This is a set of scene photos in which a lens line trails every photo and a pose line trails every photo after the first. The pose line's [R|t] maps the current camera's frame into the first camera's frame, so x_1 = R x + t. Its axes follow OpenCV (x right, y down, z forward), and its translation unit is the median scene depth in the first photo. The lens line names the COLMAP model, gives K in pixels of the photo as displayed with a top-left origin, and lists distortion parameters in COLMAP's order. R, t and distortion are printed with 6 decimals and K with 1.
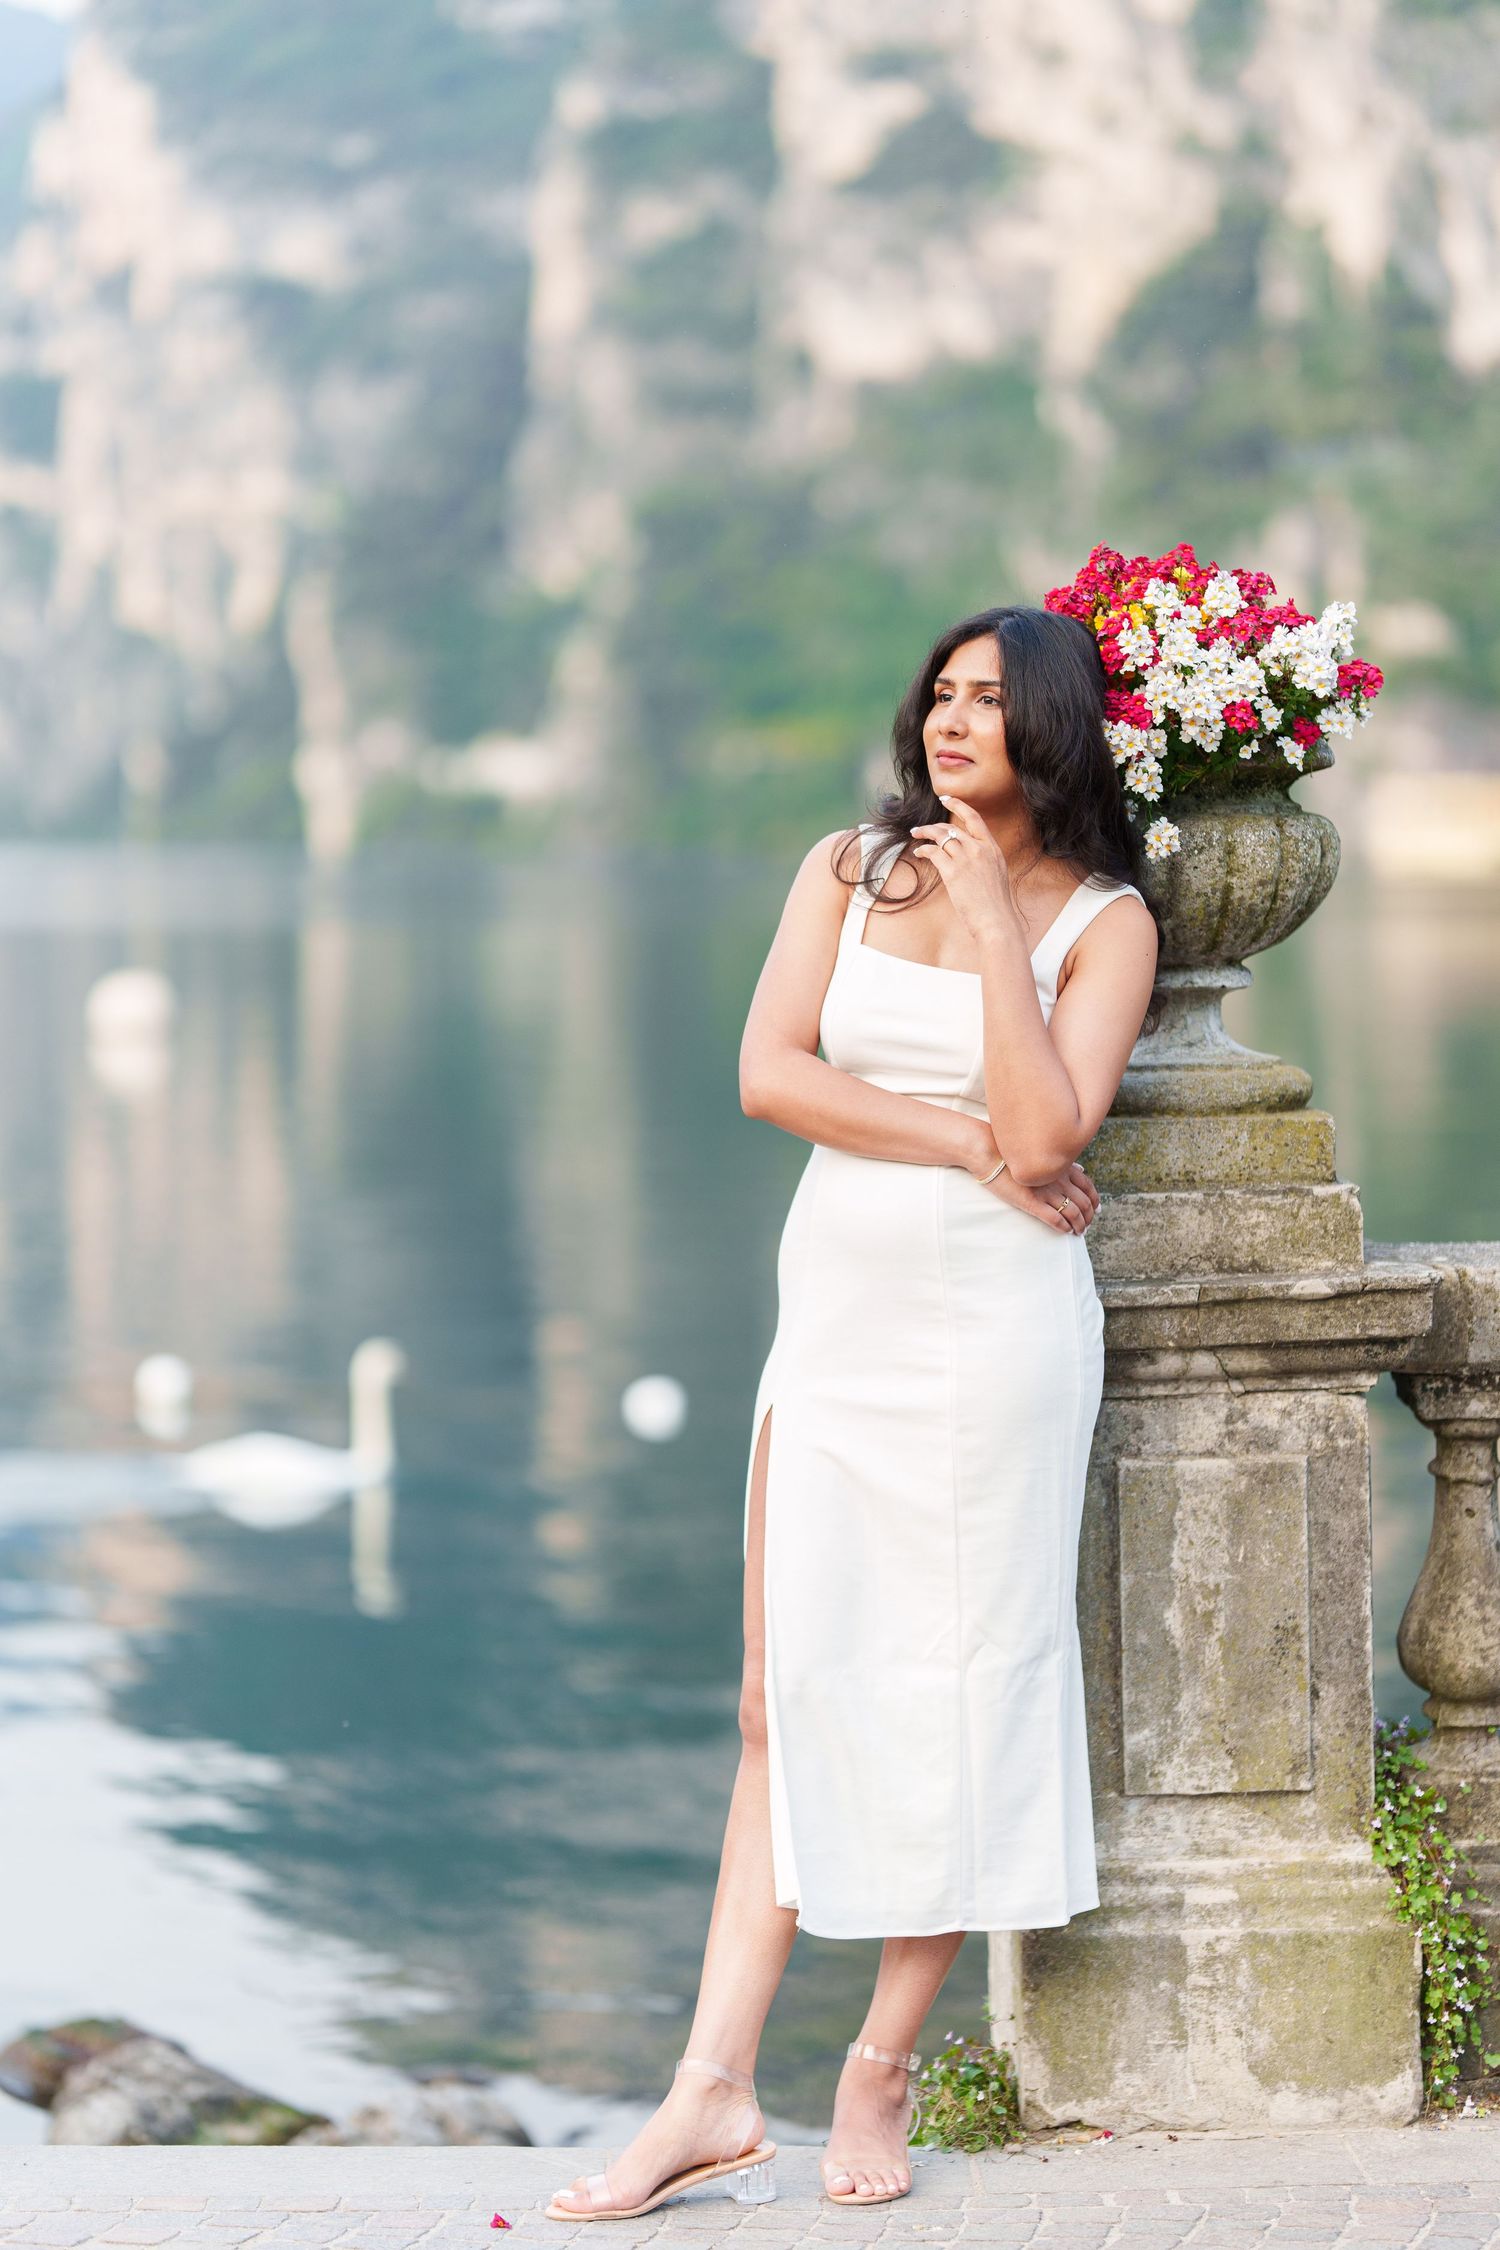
lens RADIAL K [[5682.2, 0, 754.5], [0, 5682.2, 1137.0], [0, 0, 1]] dist [-0.049485, 0.766064]
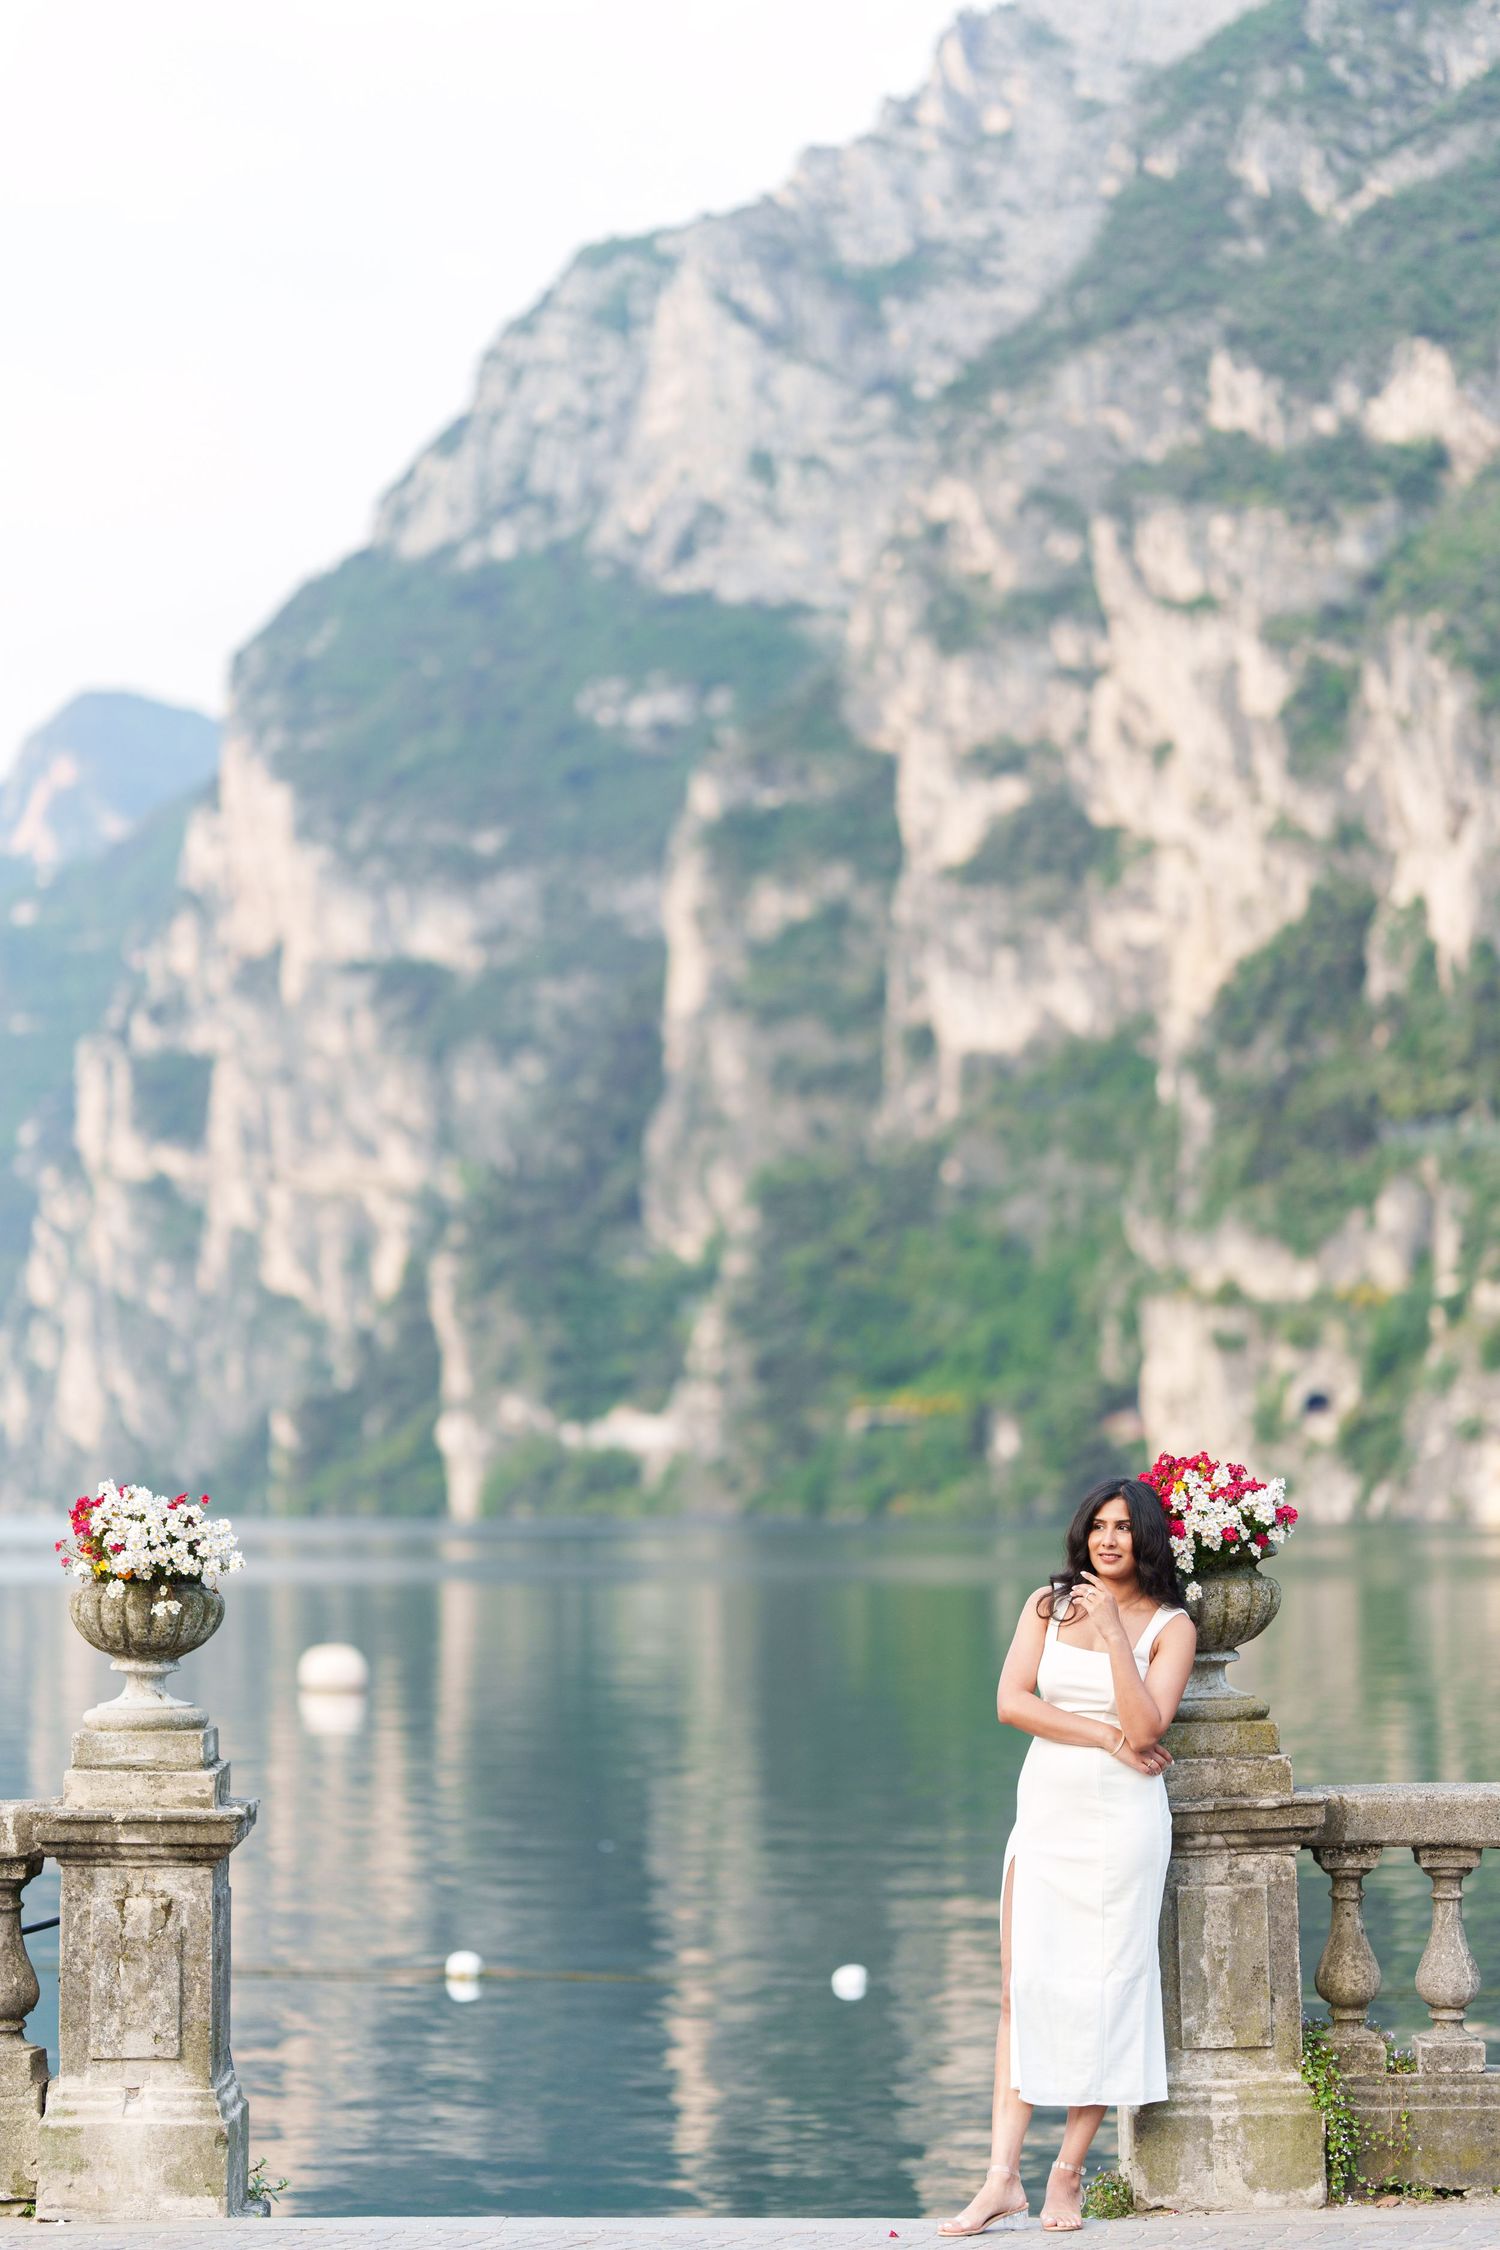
lens RADIAL K [[5682.2, 0, 754.5], [0, 5682.2, 1137.0], [0, 0, 1]] dist [-0.049485, 0.766064]
pose [[0.999791, -0.005300, -0.019748, -0.049307], [0.002989, 0.993326, -0.115301, 0.023050], [0.020227, 0.115217, 0.993134, -1.120439]]
